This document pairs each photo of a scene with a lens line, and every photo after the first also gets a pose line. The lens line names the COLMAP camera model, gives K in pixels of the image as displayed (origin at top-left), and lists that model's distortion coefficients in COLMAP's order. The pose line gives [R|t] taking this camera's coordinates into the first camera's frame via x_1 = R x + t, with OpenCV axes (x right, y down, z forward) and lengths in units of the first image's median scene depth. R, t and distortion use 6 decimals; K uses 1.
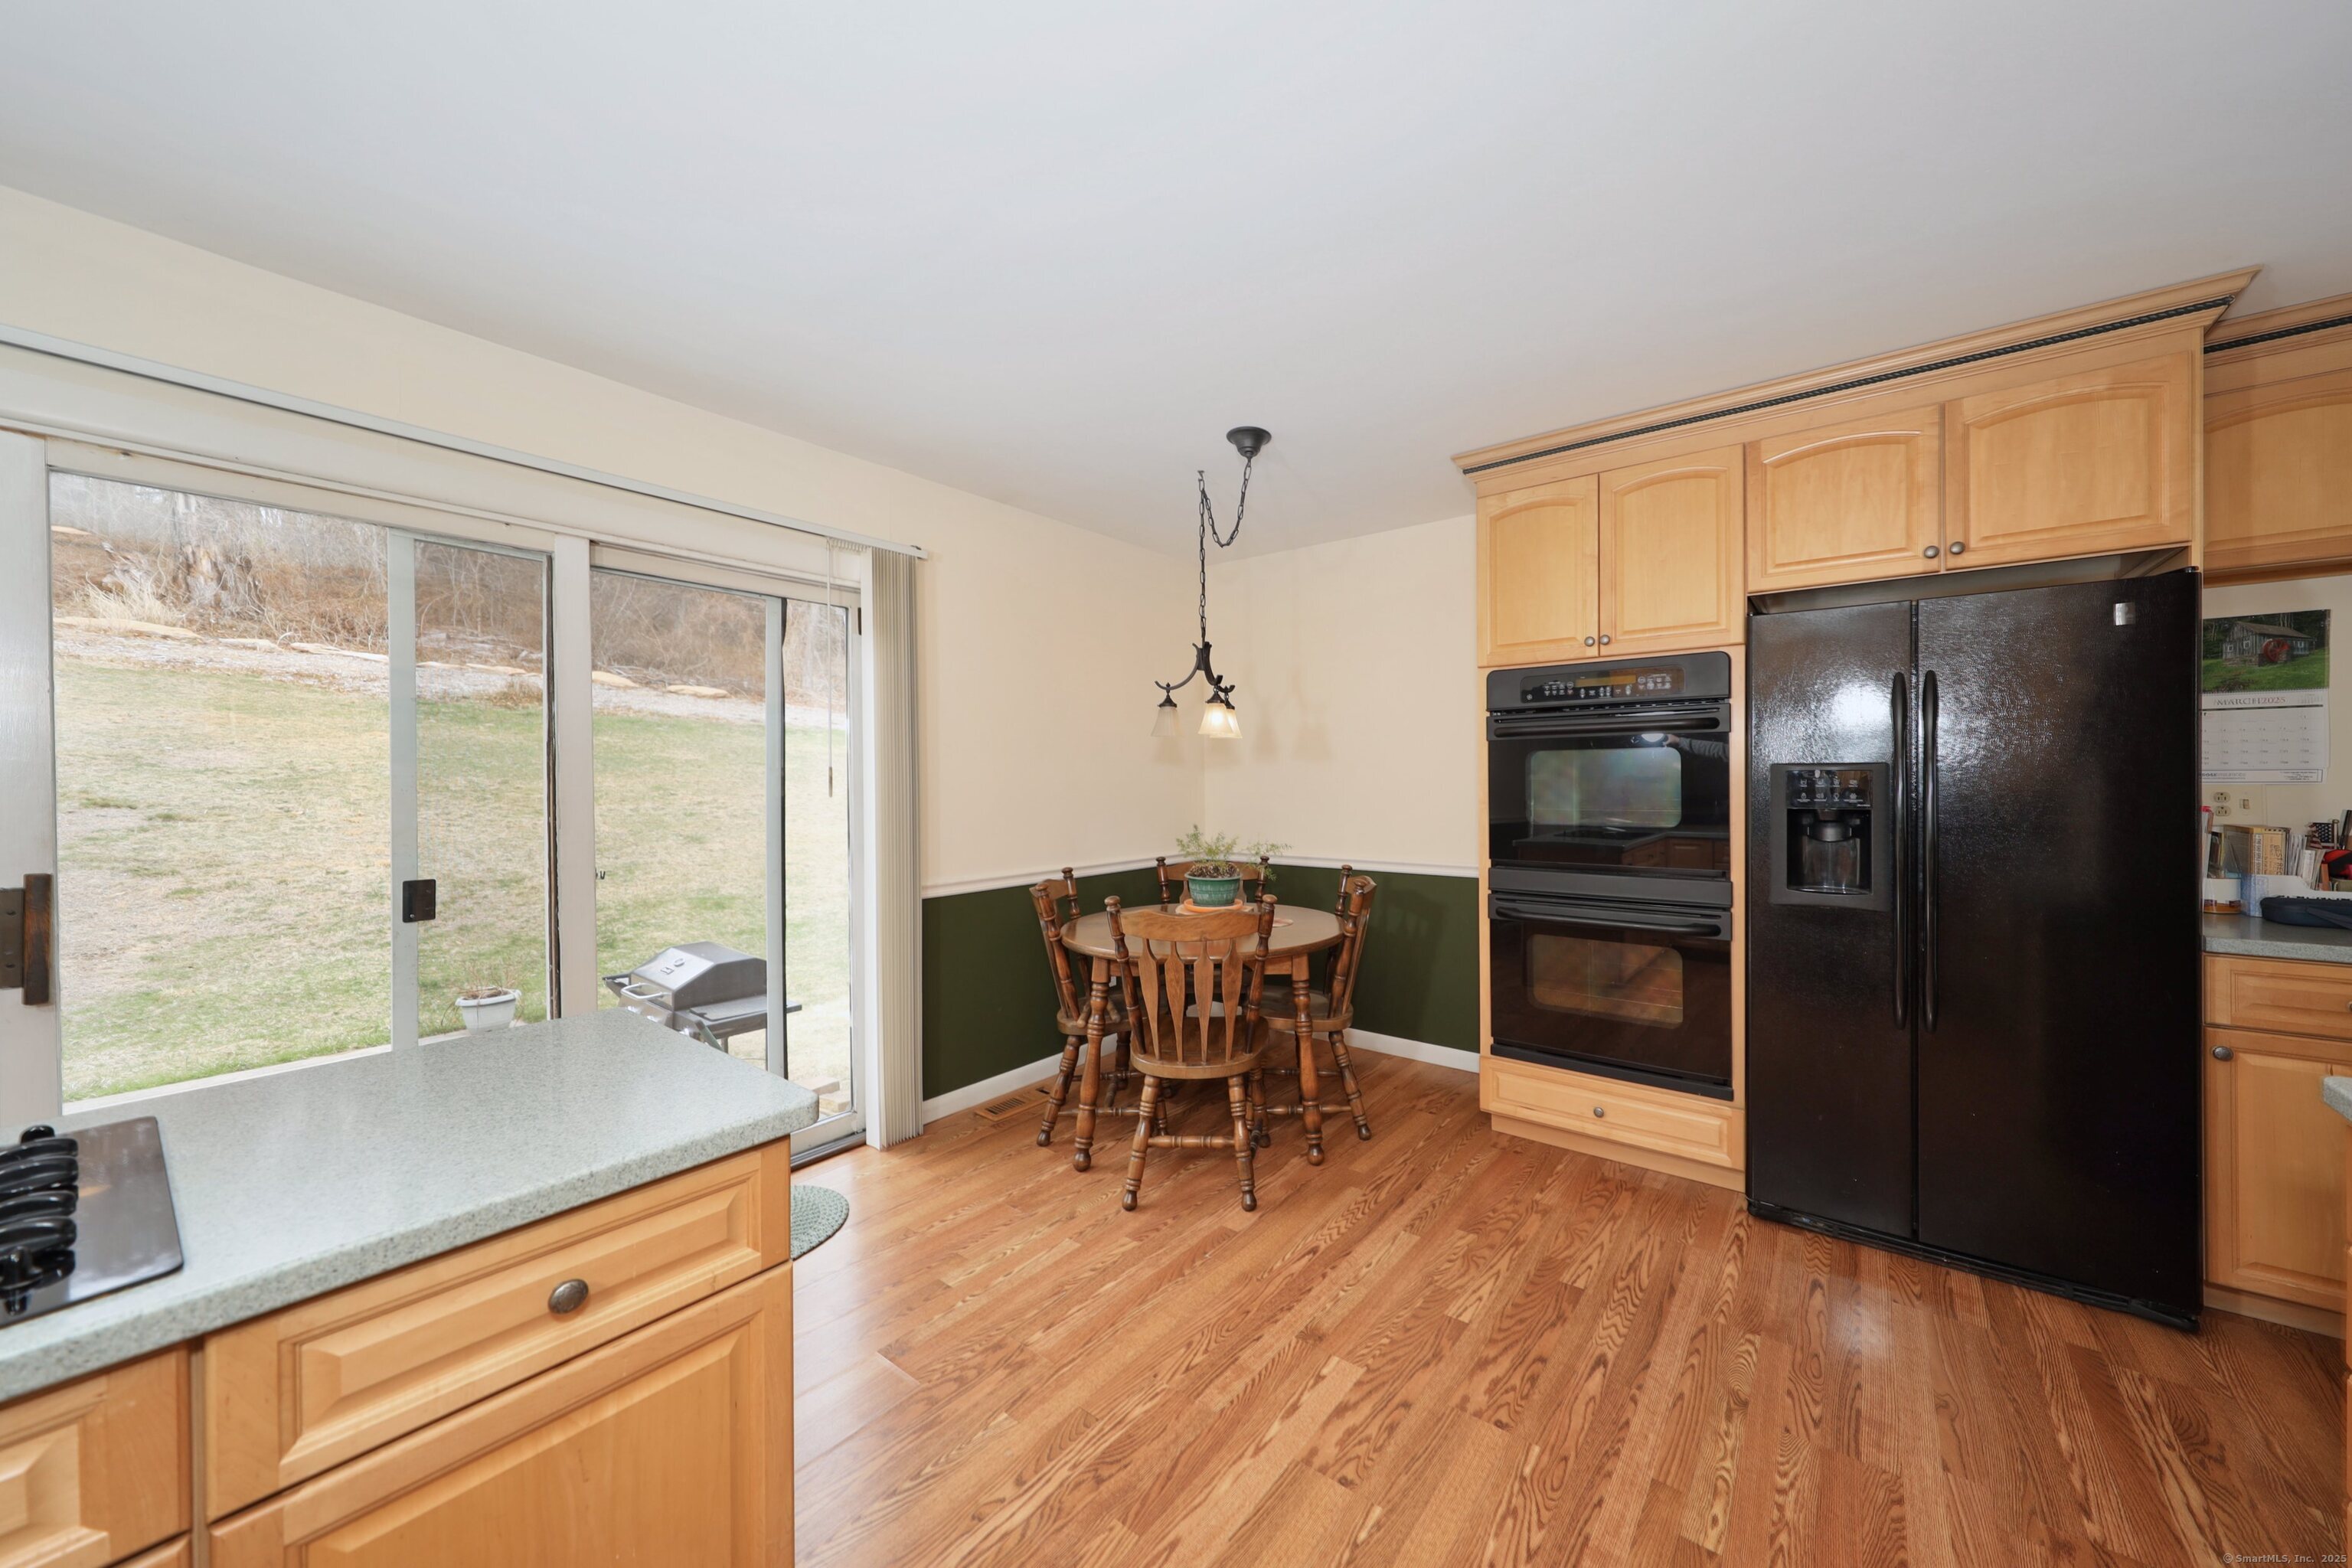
lens RADIAL K [[828.4, 0, 1282.9], [0, 828.4, 778.0], [0, 0, 1]] dist [0.000655, 0.000003]
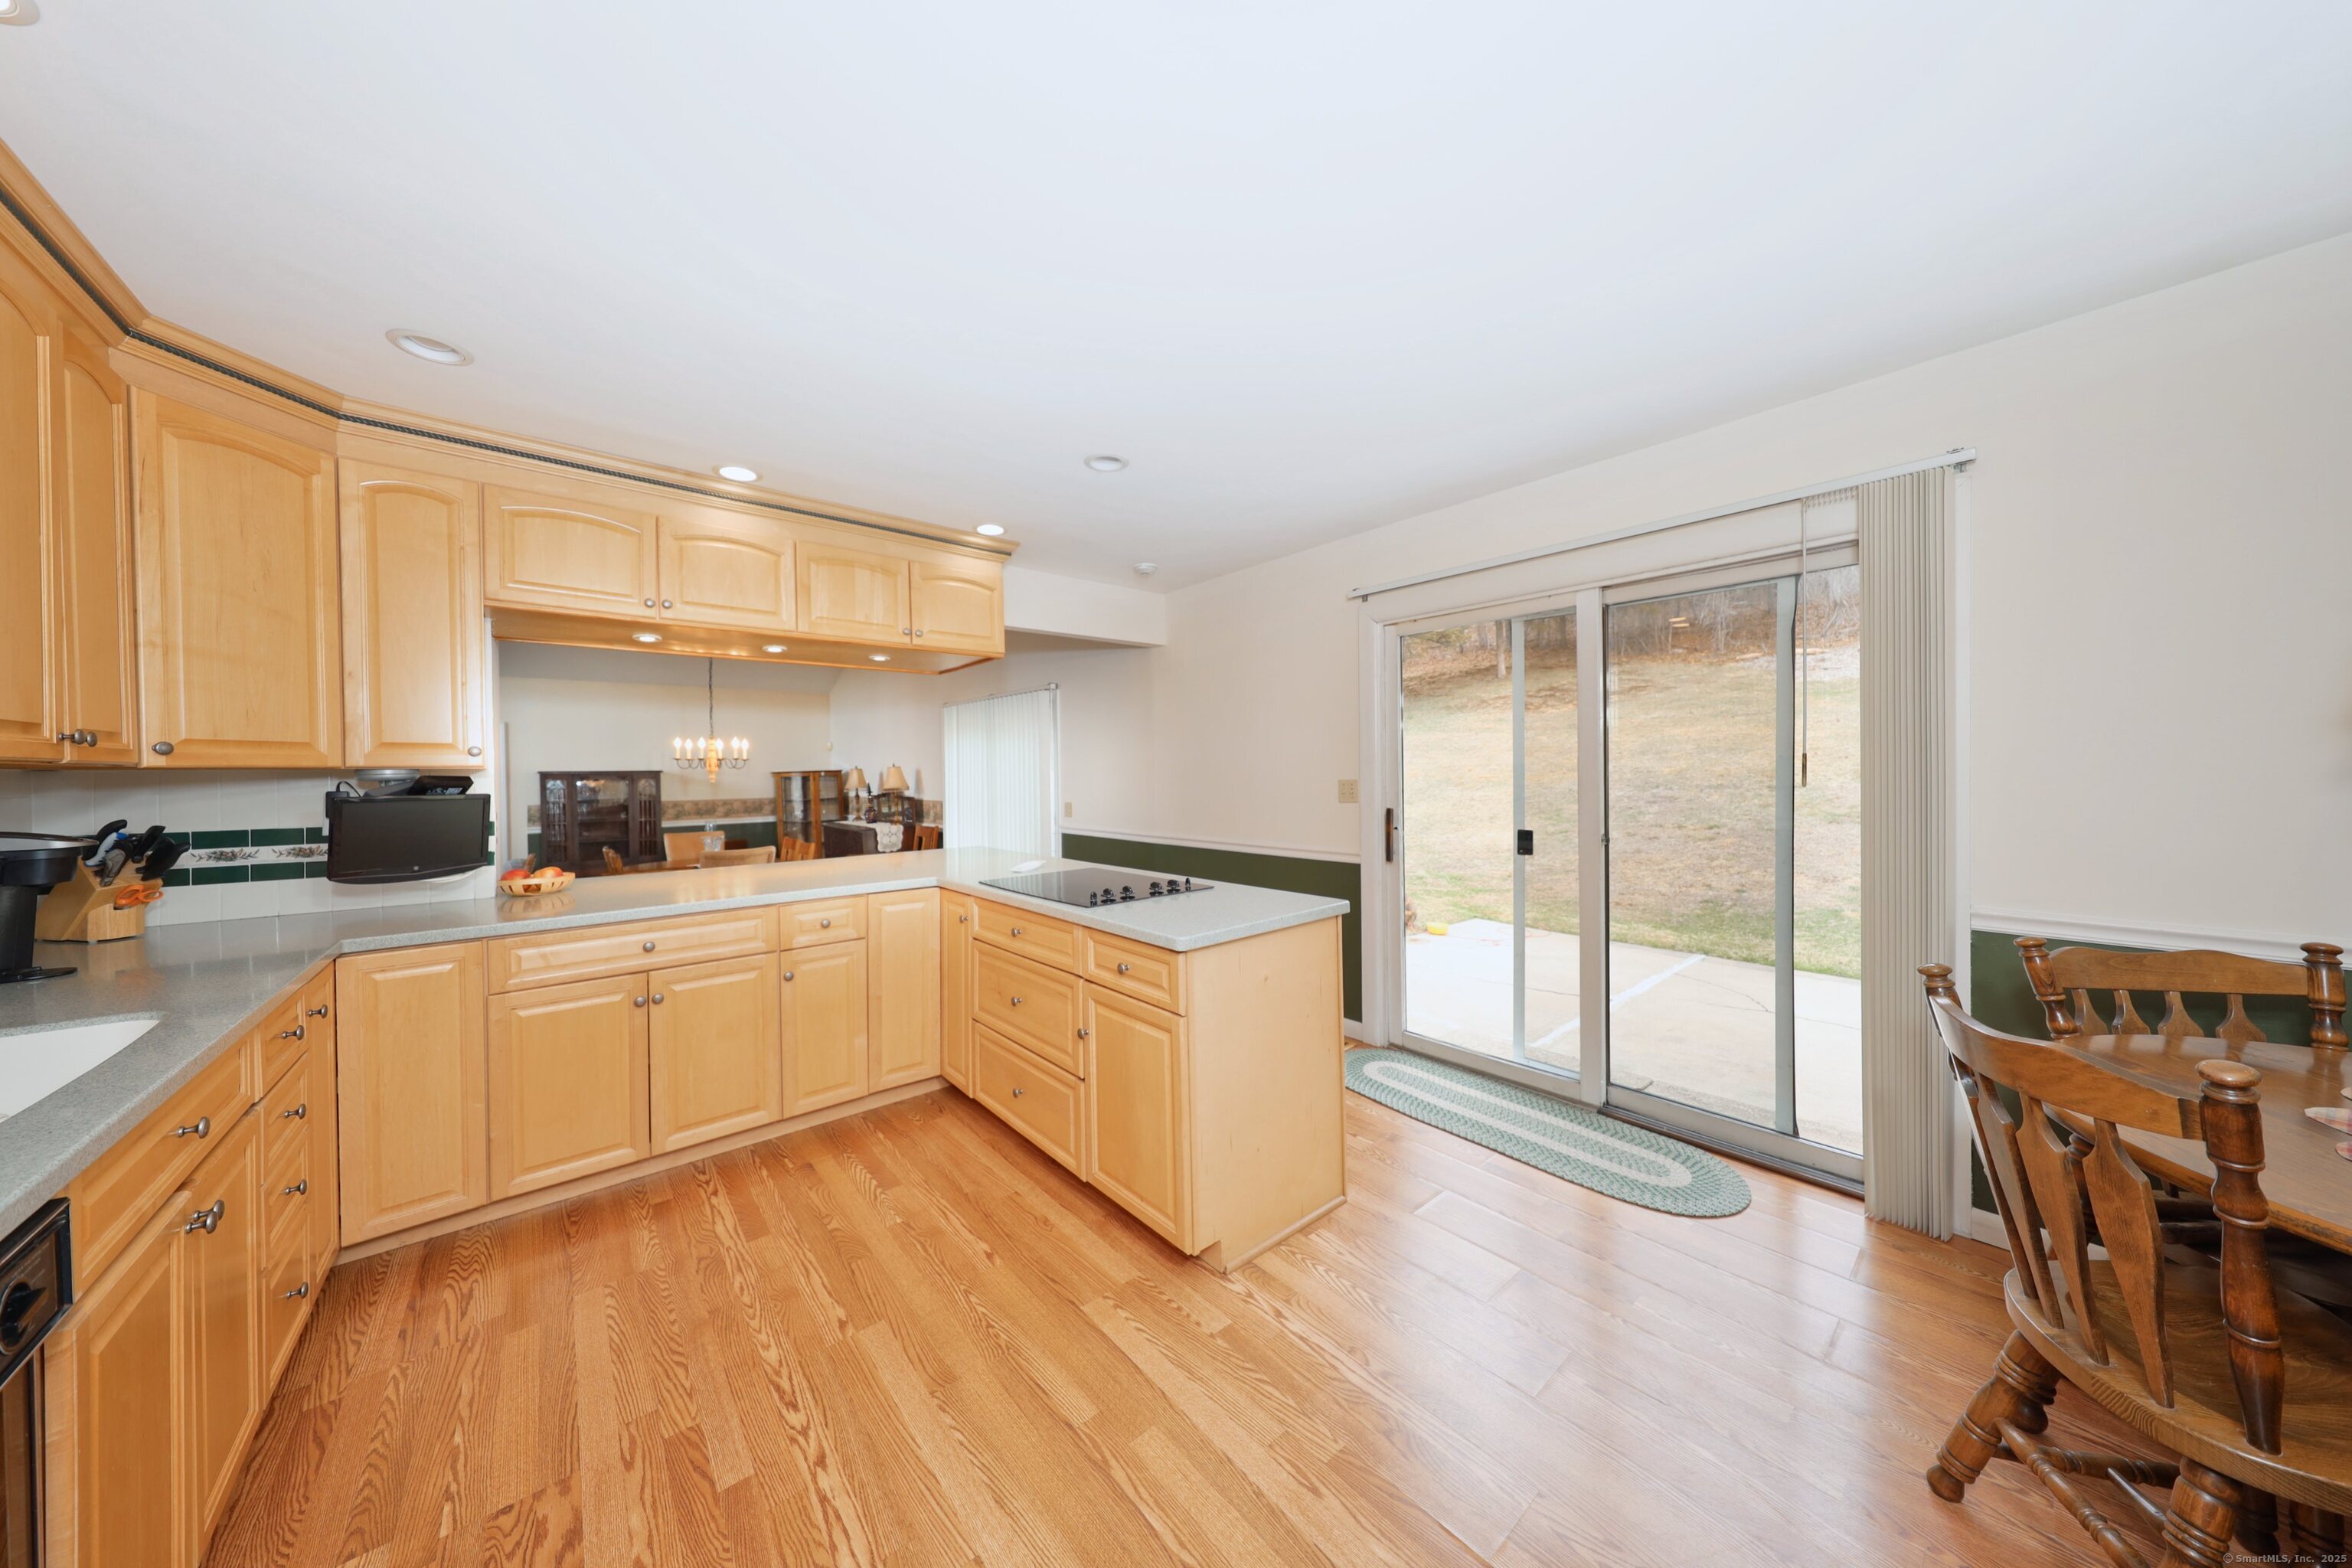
lens RADIAL K [[732.6, 0, 1161.0], [0, 732.6, 777.2], [0, 0, 1]] dist [0.000083, -0.000027]
pose [[-0.272083, 0.014754, -0.962161, 0.449564], [0.009728, 0.999874, 0.012581, -0.004628], [0.962225, -0.005937, -0.272192, 0.589845]]
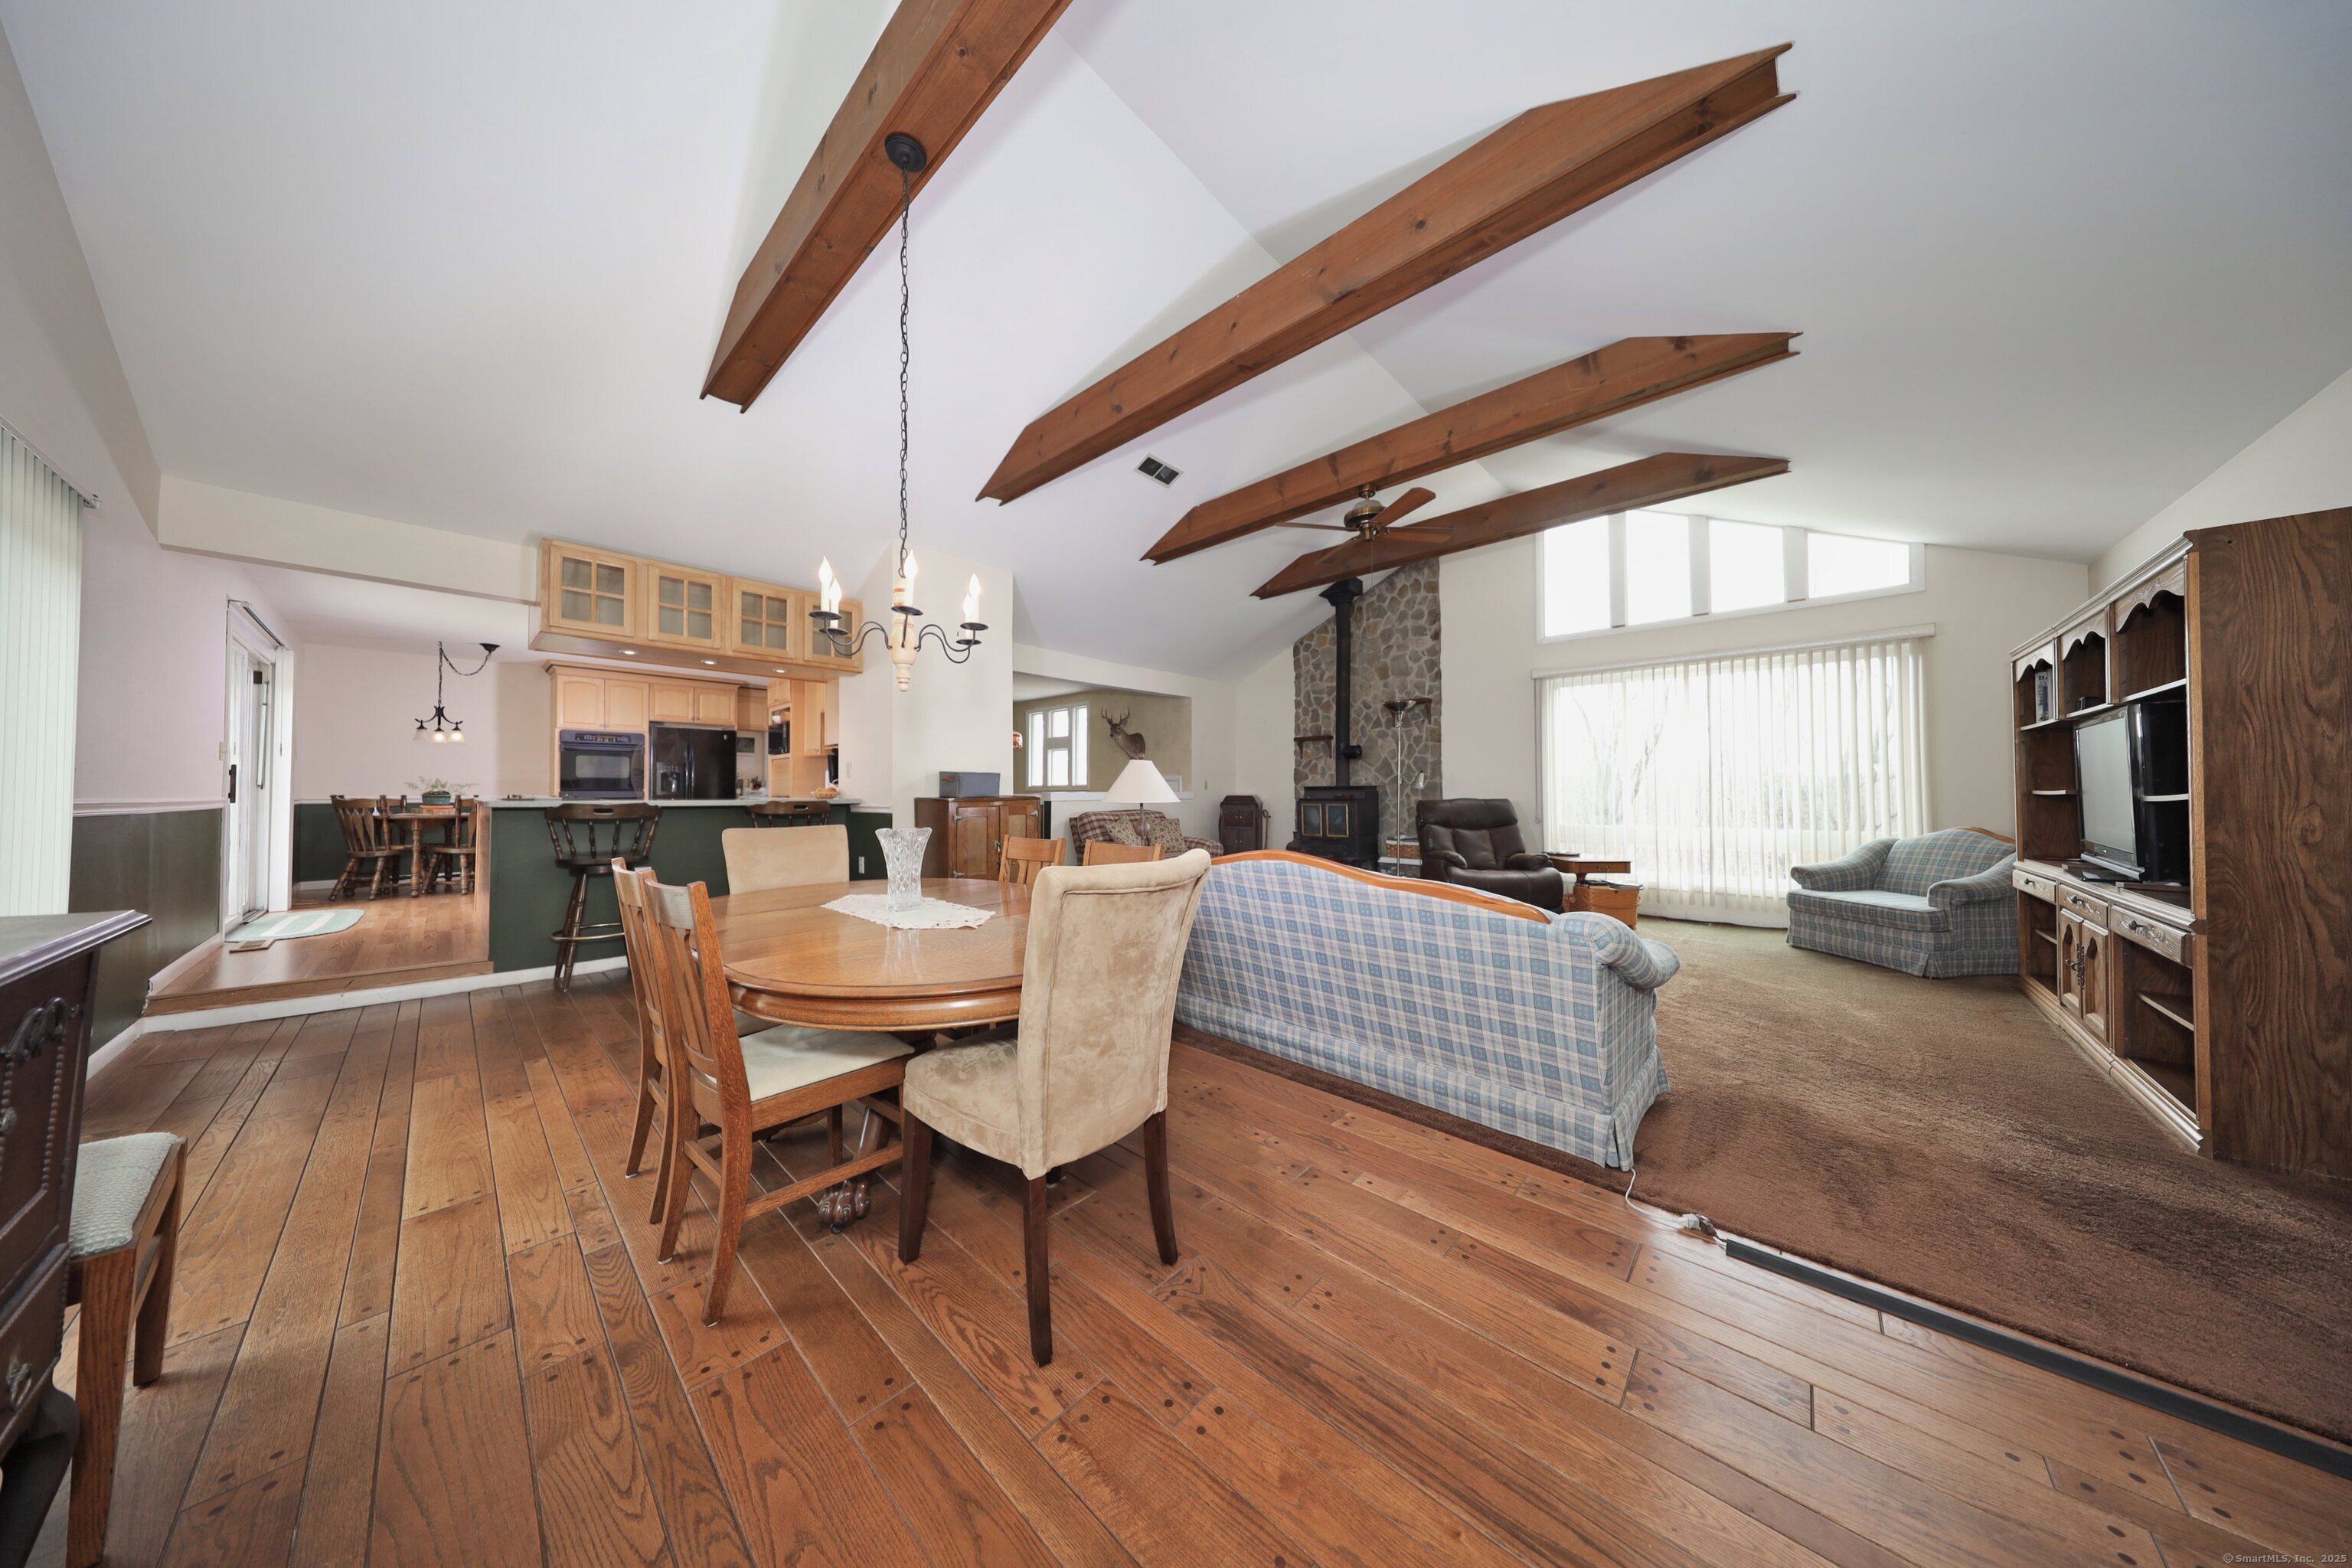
lens RADIAL K [[677.5, 0, 1171.3], [0, 677.5, 779.6], [0, 0, 1]] dist [0.000033, 0.000015]
pose [[0.154622, 0.027983, 0.987577, -2.210583], [0.003360, 0.999578, -0.028849, 0.167713], [-0.987968, 0.007779, 0.154463, -1.955984]]
